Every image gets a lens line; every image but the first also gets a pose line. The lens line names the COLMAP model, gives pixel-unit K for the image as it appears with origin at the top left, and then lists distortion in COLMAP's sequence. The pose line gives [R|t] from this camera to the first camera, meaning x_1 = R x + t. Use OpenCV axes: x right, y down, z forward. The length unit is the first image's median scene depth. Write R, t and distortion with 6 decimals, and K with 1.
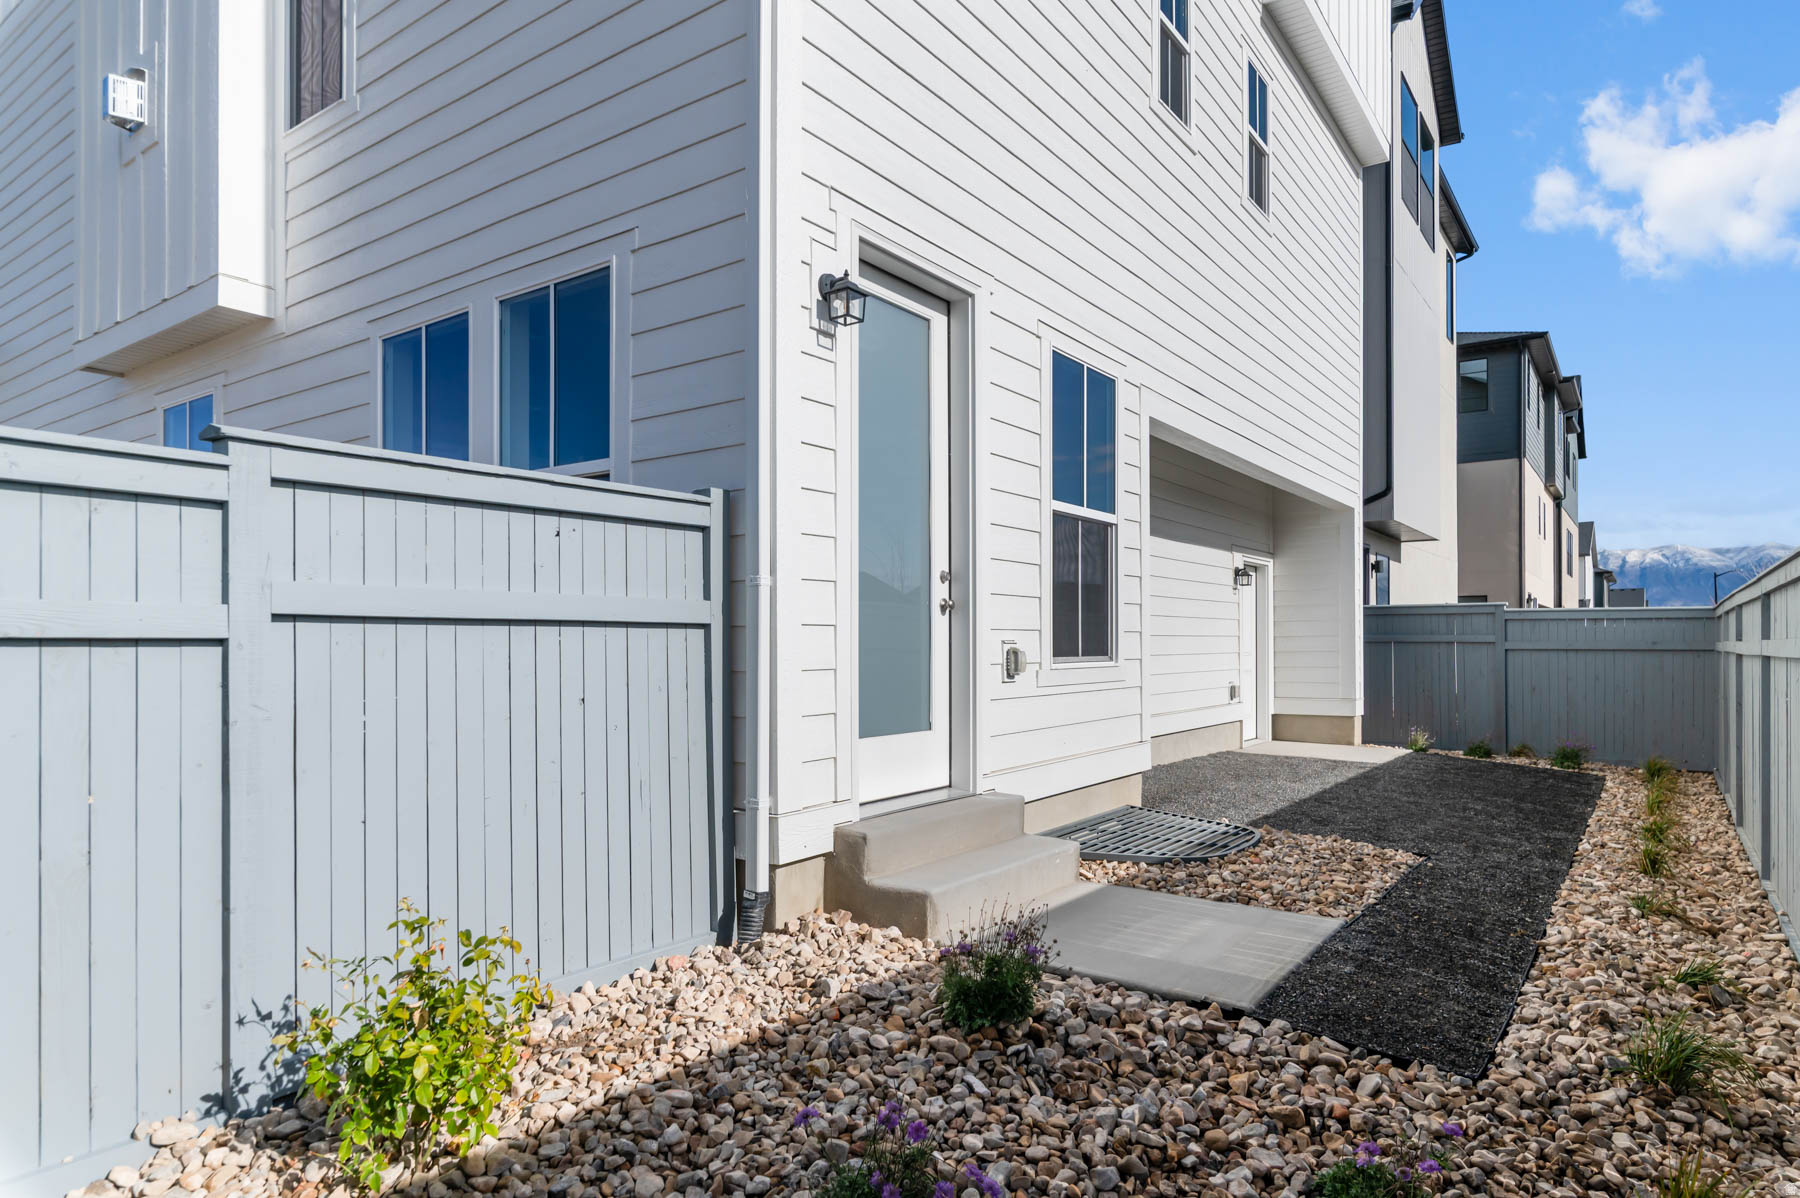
lens RADIAL K [[1017.7, 0, 899.7], [0, 1017.7, 619.1], [0, 0, 1]] dist [0.001139, 0.001238]
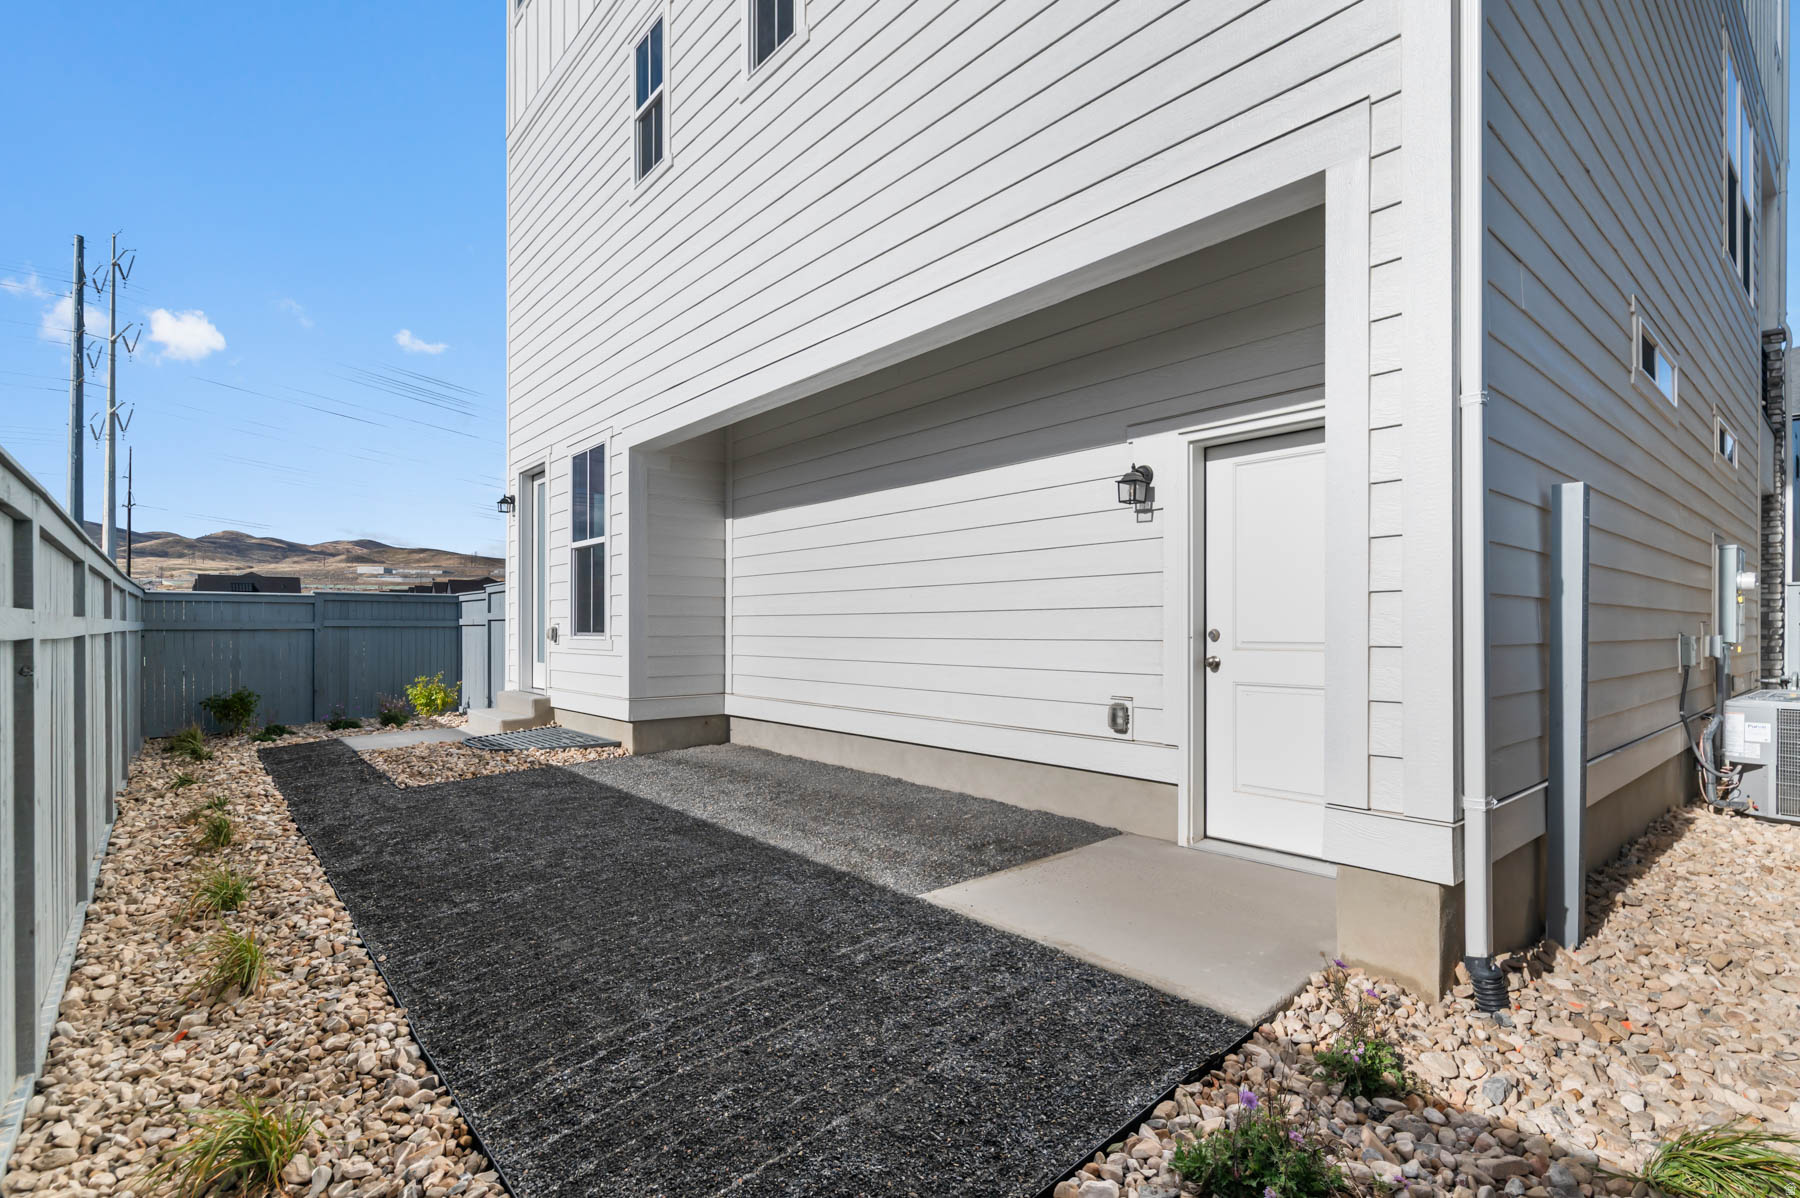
lens RADIAL K [[866.0, 0, 900.0], [0, 866.0, 599.0], [0, 0, 1]] dist [0.010845, -0.000128]
pose [[-0.233884, -0.035390, -0.971620, 1.362658], [0.024915, 0.998791, -0.042377, 0.052924], [0.971945, -0.034119, -0.232720, 1.764127]]
